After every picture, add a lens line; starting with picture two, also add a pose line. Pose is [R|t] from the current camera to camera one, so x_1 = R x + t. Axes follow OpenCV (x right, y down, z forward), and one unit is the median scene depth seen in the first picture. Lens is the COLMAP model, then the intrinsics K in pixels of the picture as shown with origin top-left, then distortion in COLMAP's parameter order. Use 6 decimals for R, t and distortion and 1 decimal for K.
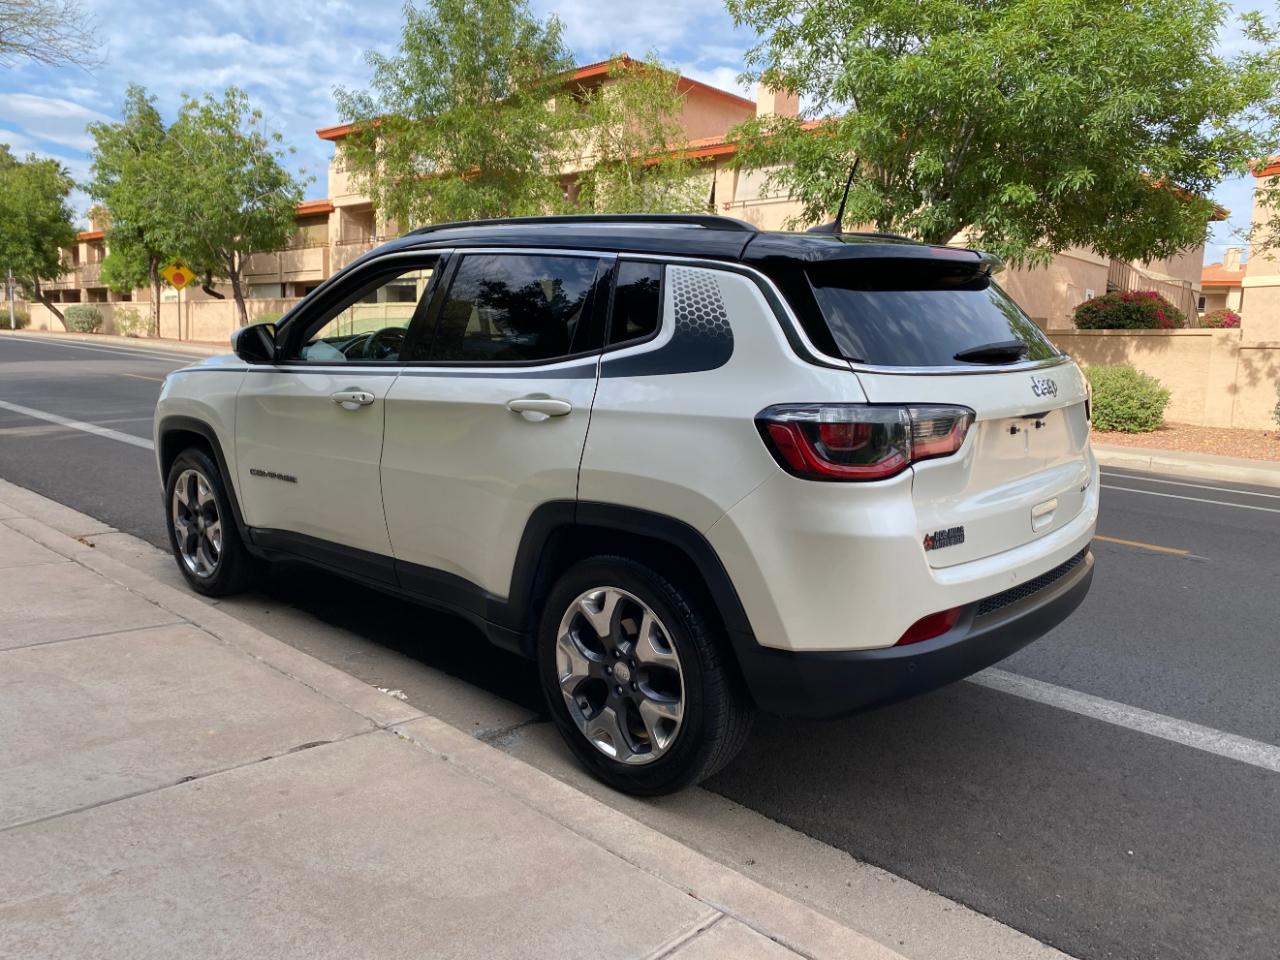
lens RADIAL K [[985.2, 0, 634.4], [0, 985.2, 478.9], [0, 0, 1]] dist [0.011468, 0.001071]
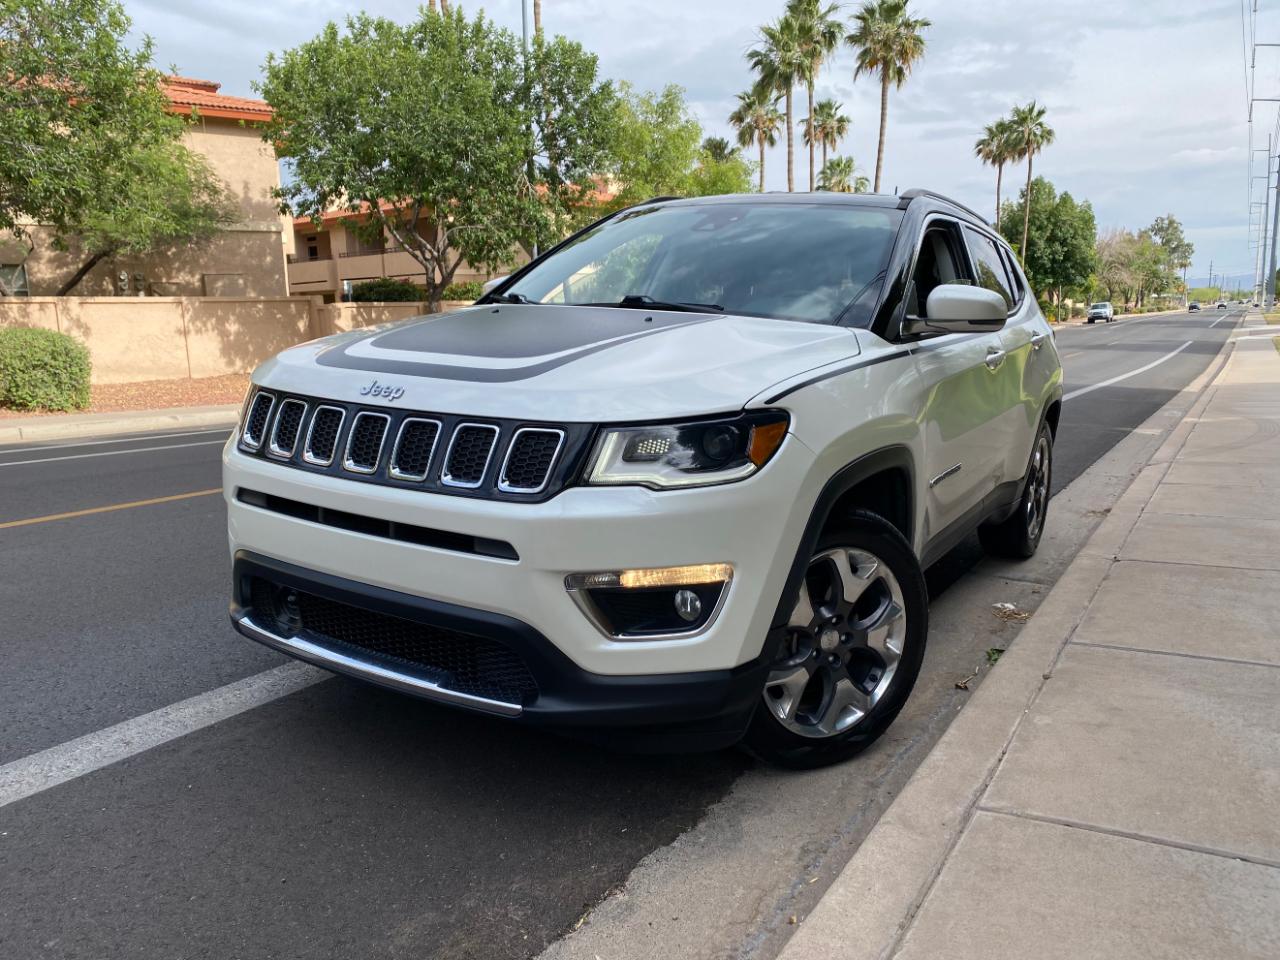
lens RADIAL K [[985.2, 0, 634.4], [0, 985.2, 478.9], [0, 0, 1]] dist [0.011468, 0.001071]
pose [[-0.170391, -0.193801, 0.966130, -1.124758], [0.146548, 0.964581, 0.219336, -0.218620], [-0.974418, 0.178957, -0.135955, 1.386932]]
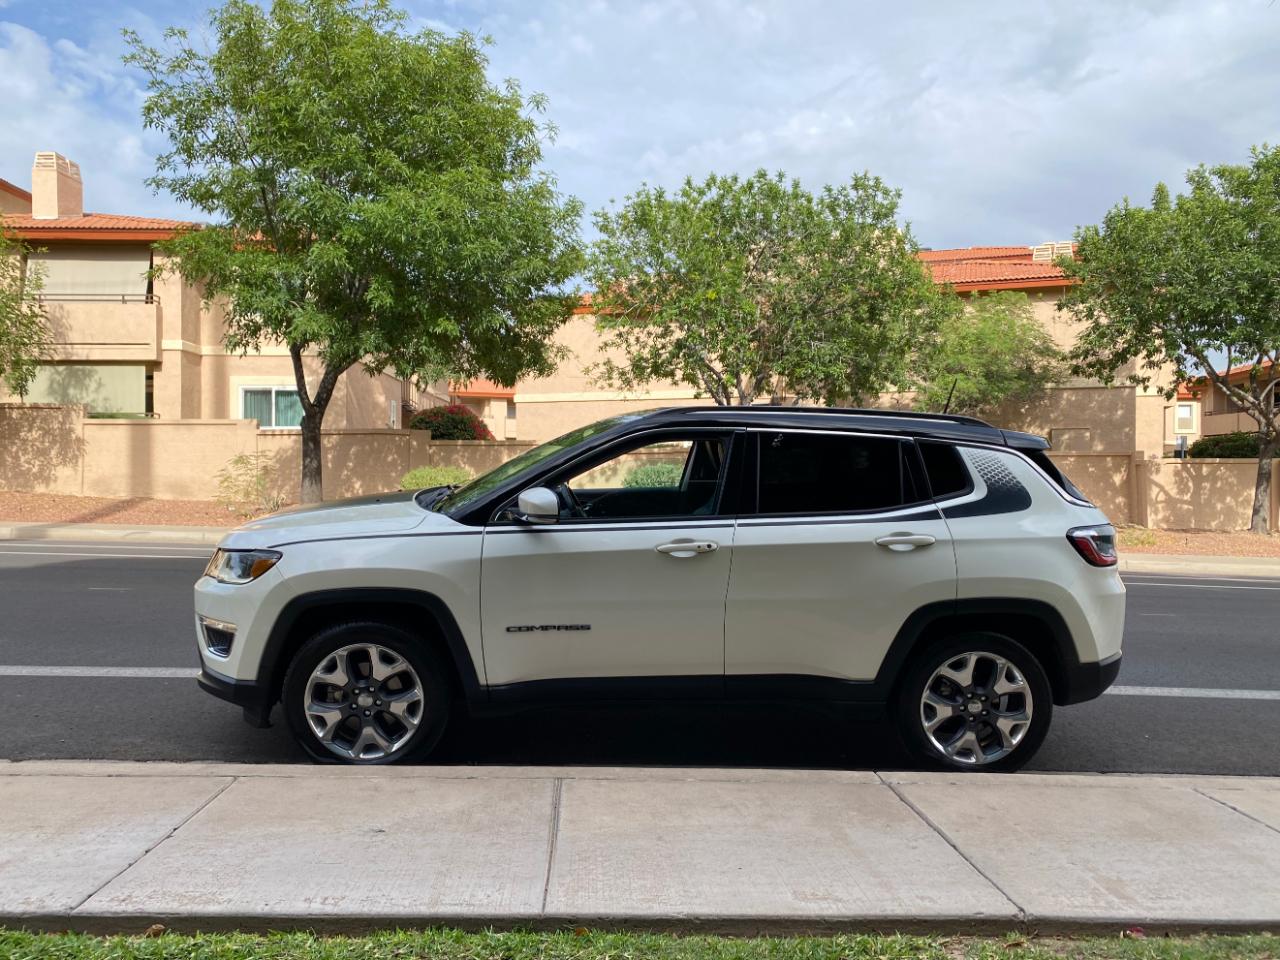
lens RADIAL K [[985.2, 0, 634.4], [0, 985.2, 478.9], [0, 0, 1]] dist [0.011468, 0.001071]
pose [[0.713860, -0.040376, 0.699123, -1.061043], [0.109579, 0.992479, -0.054571, -0.097438], [-0.691662, 0.115565, 0.712916, 0.161919]]
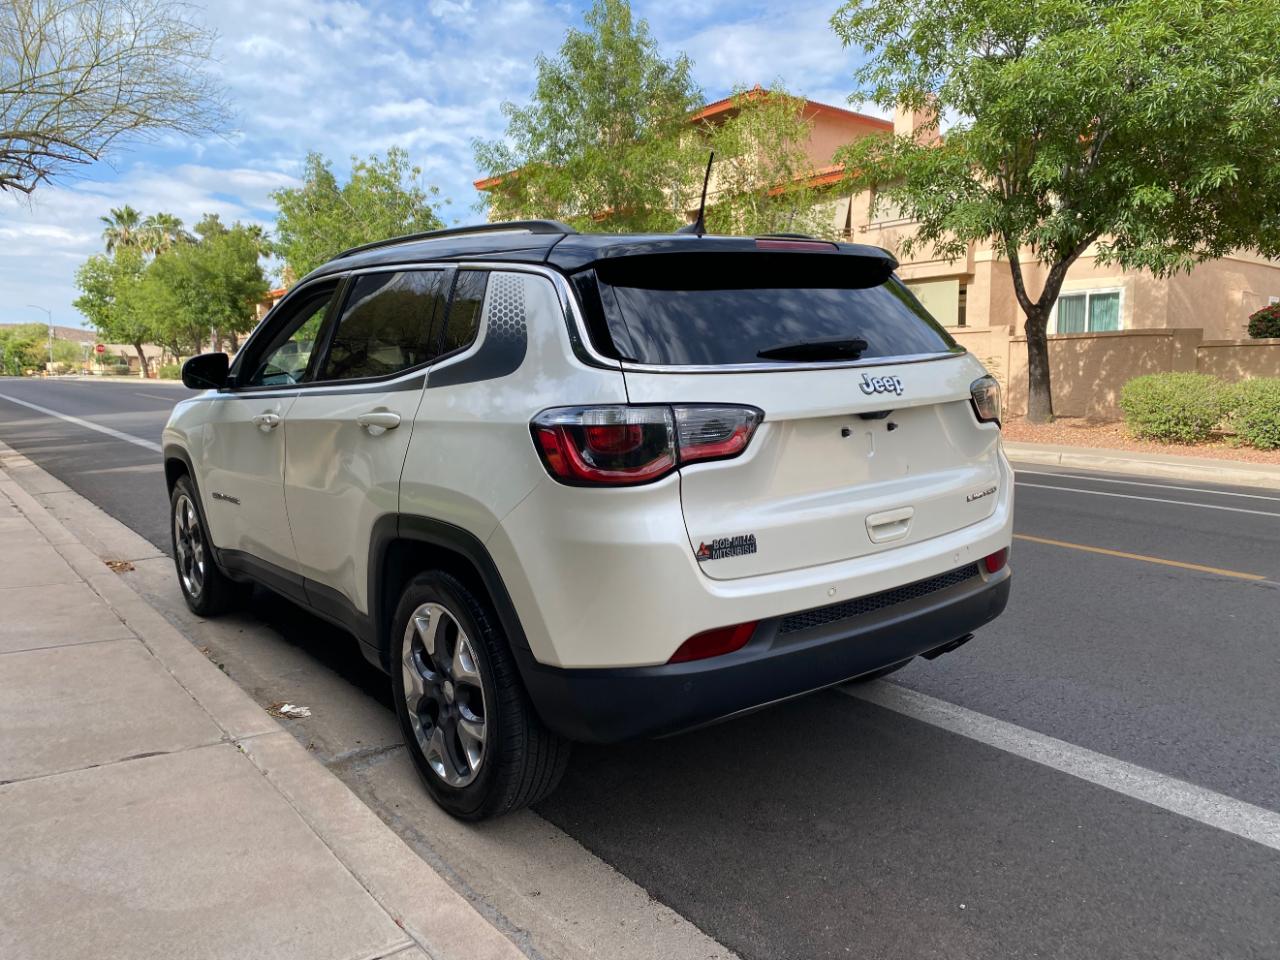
lens RADIAL K [[985.2, 0, 634.4], [0, 985.2, 478.9], [0, 0, 1]] dist [0.011468, 0.001071]
pose [[0.985736, -0.015146, -0.167619, 0.241079], [0.009465, 0.999355, -0.034640, 0.016837], [0.168035, 0.032559, 0.985243, 0.047527]]
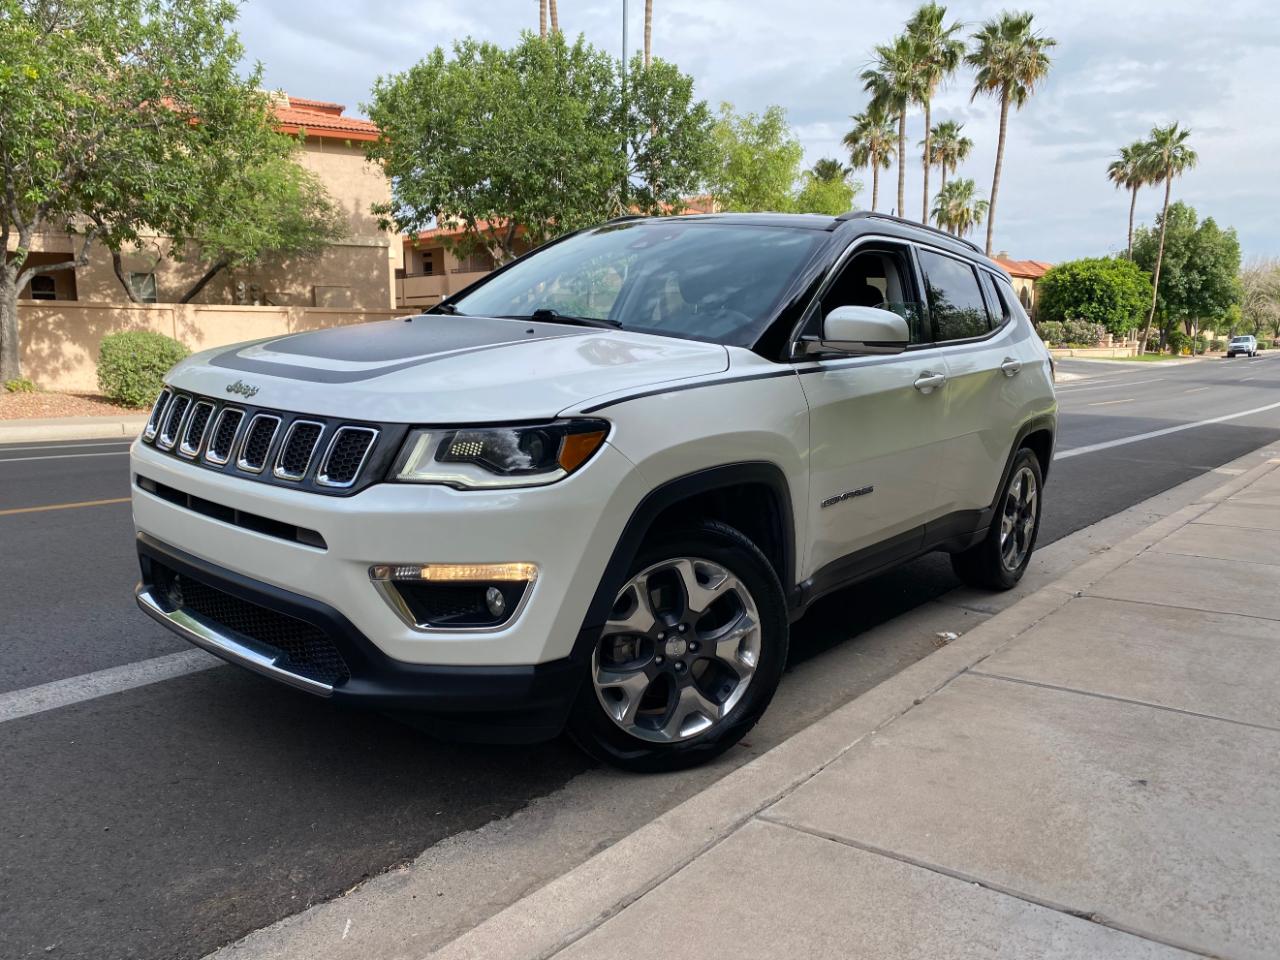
lens RADIAL K [[985.1, 0, 625.0], [0, 985.1, 486.4], [0, 0, 1]] dist [0.014138, 0.001355]
pose [[-0.046163, -0.186863, 0.981301, -1.170522], [0.126832, 0.973301, 0.191306, -0.192032], [-0.990849, 0.133292, -0.021230, 1.222831]]
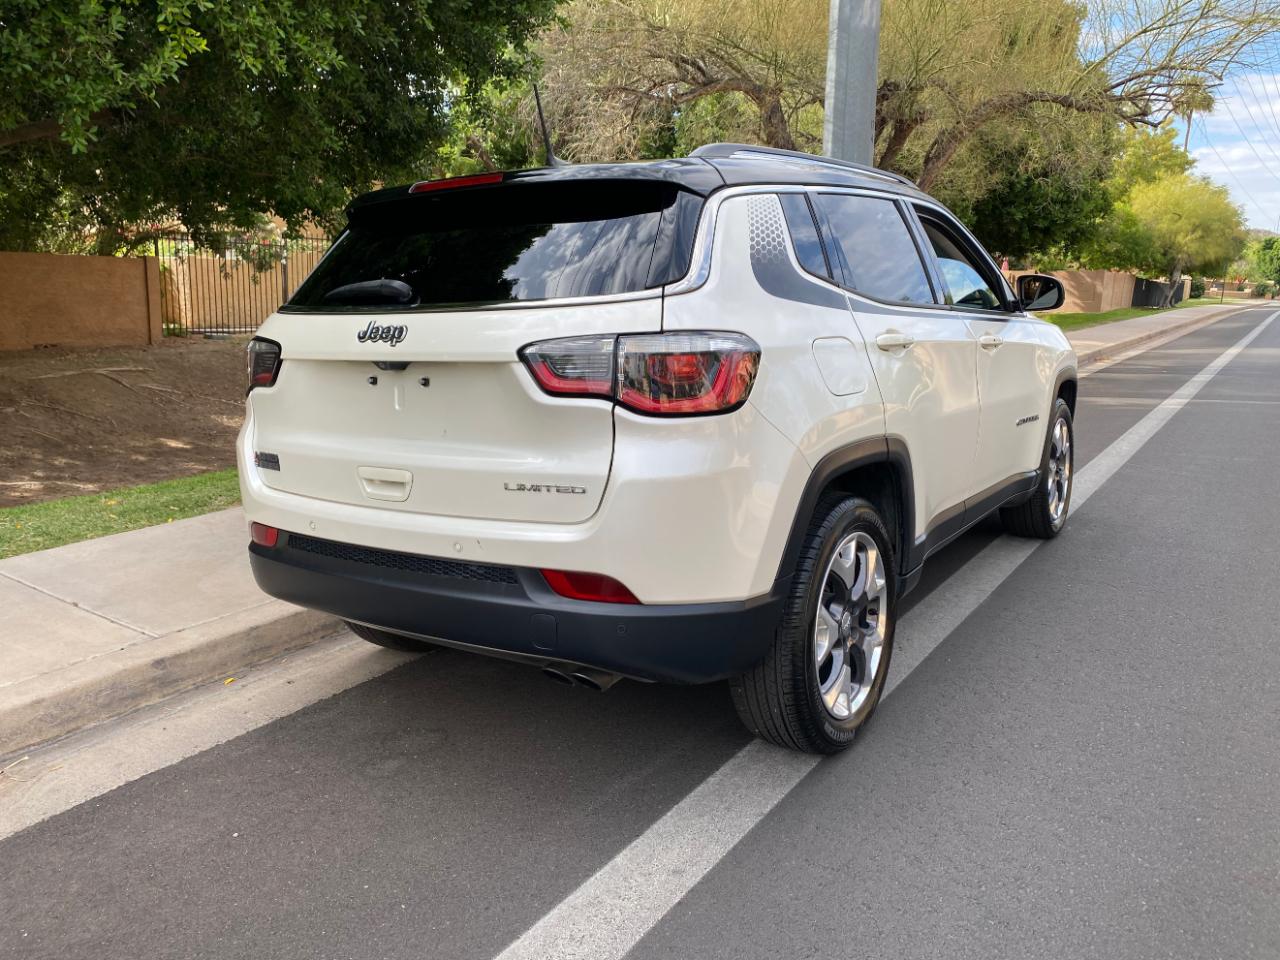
lens RADIAL K [[981.7, 0, 640.0], [0, 981.7, 480.0], [0, 0, 1]] dist [0.009936, 0.000957]
pose [[0.155831, 0.160235, -0.974701, 0.924221], [-0.150046, 0.979144, 0.136977, -0.084235], [0.976321, 0.124905, 0.176623, 0.768142]]
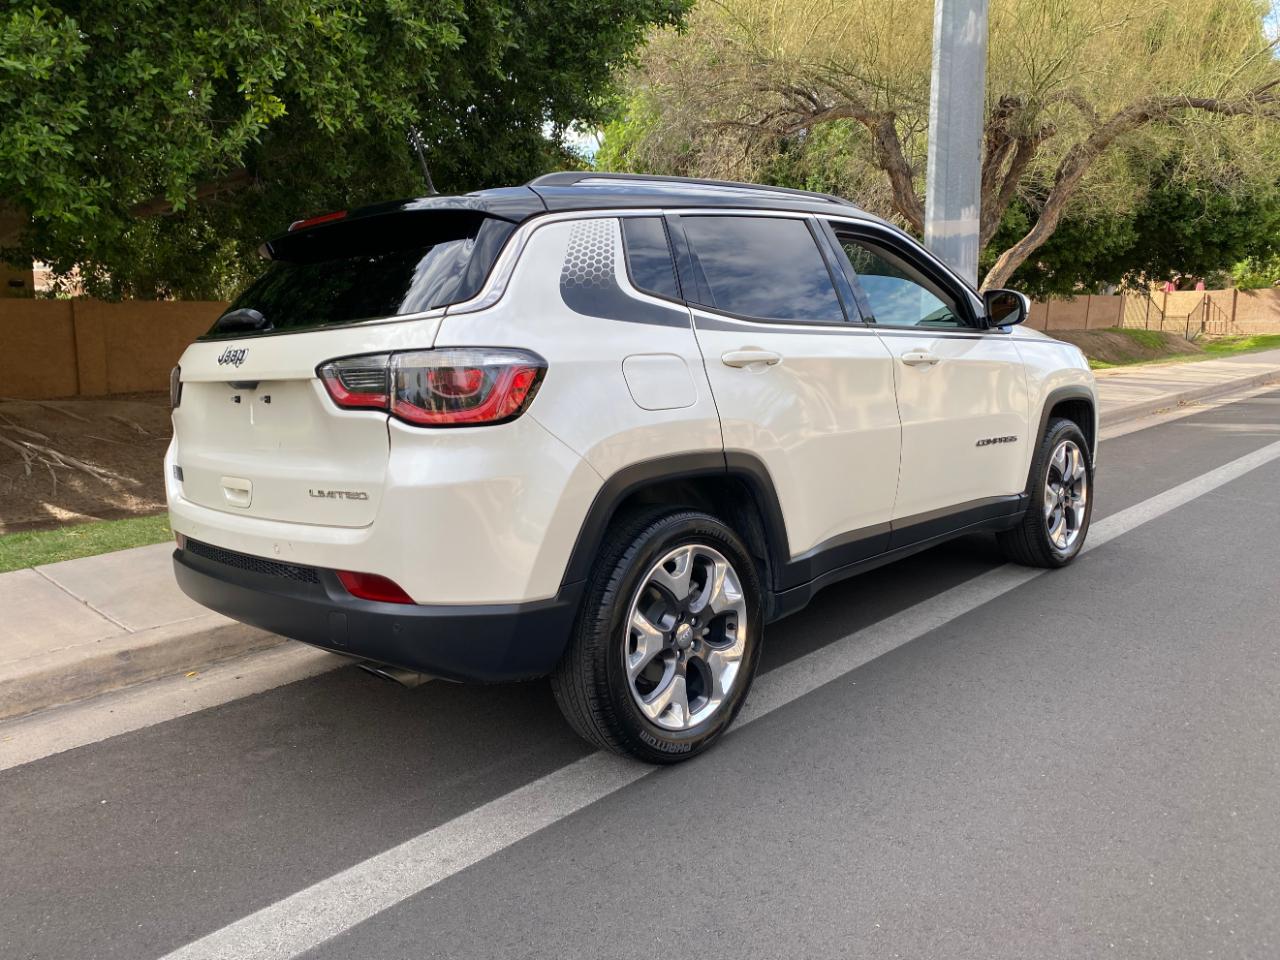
lens RADIAL K [[985.2, 0, 634.4], [0, 985.2, 478.9], [0, 0, 1]] dist [0.011468, 0.001071]
pose [[-0.031909, 0.125406, -0.991592, 0.970169], [-0.133116, 0.982726, 0.128568, -0.107145], [0.990587, 0.136099, -0.014664, 1.003357]]
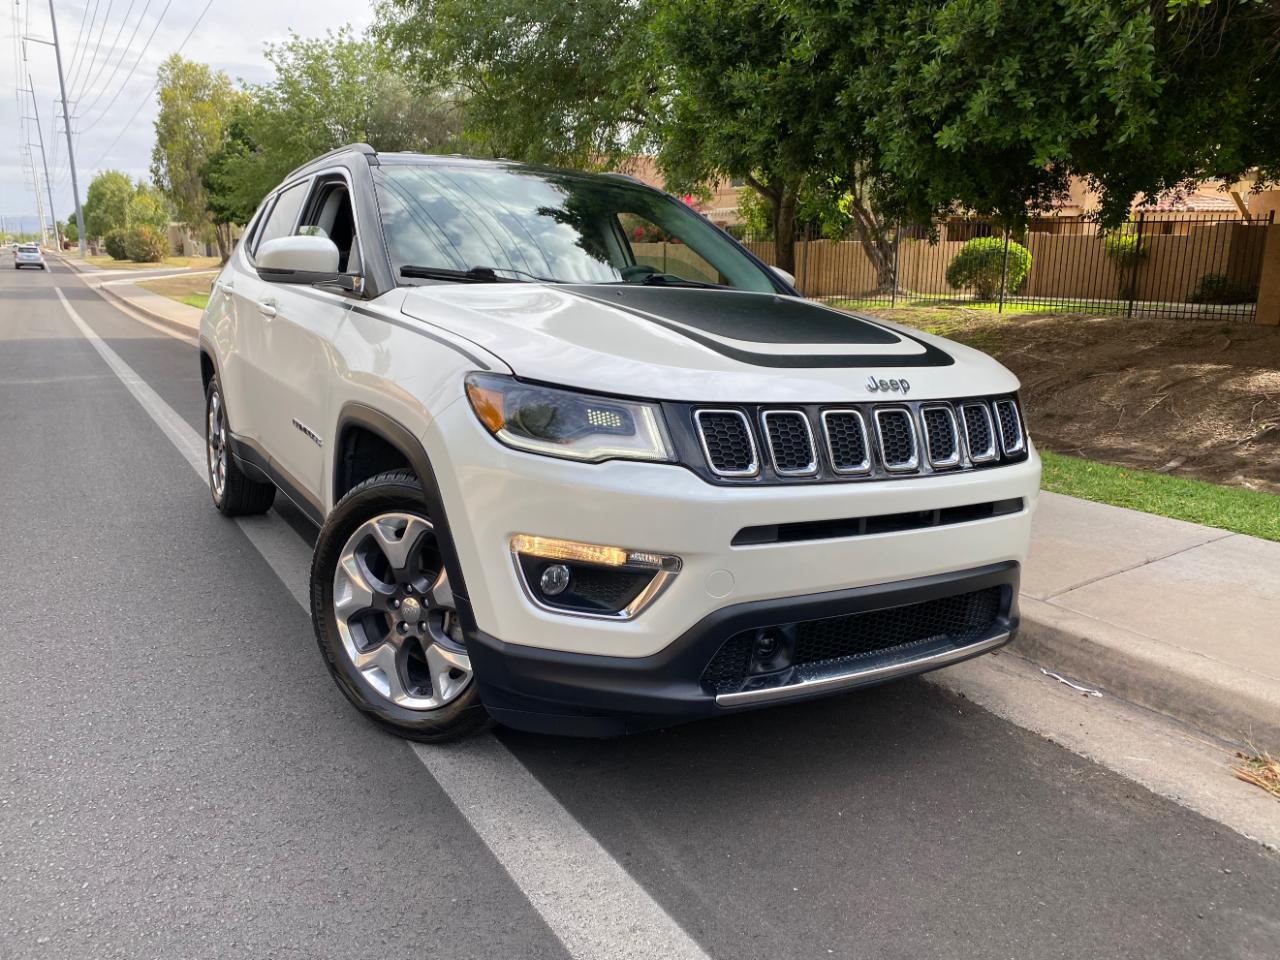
lens RADIAL K [[970.0, 0, 648.4], [0, 970.0, 492.5], [0, 0, 1]] dist [0.007489, 0.006591]
pose [[-0.956033, -0.107366, 0.272898, -0.561192], [0.004444, 0.925160, 0.379551, -0.319573], [-0.293226, 0.364076, -0.884006, 1.998485]]
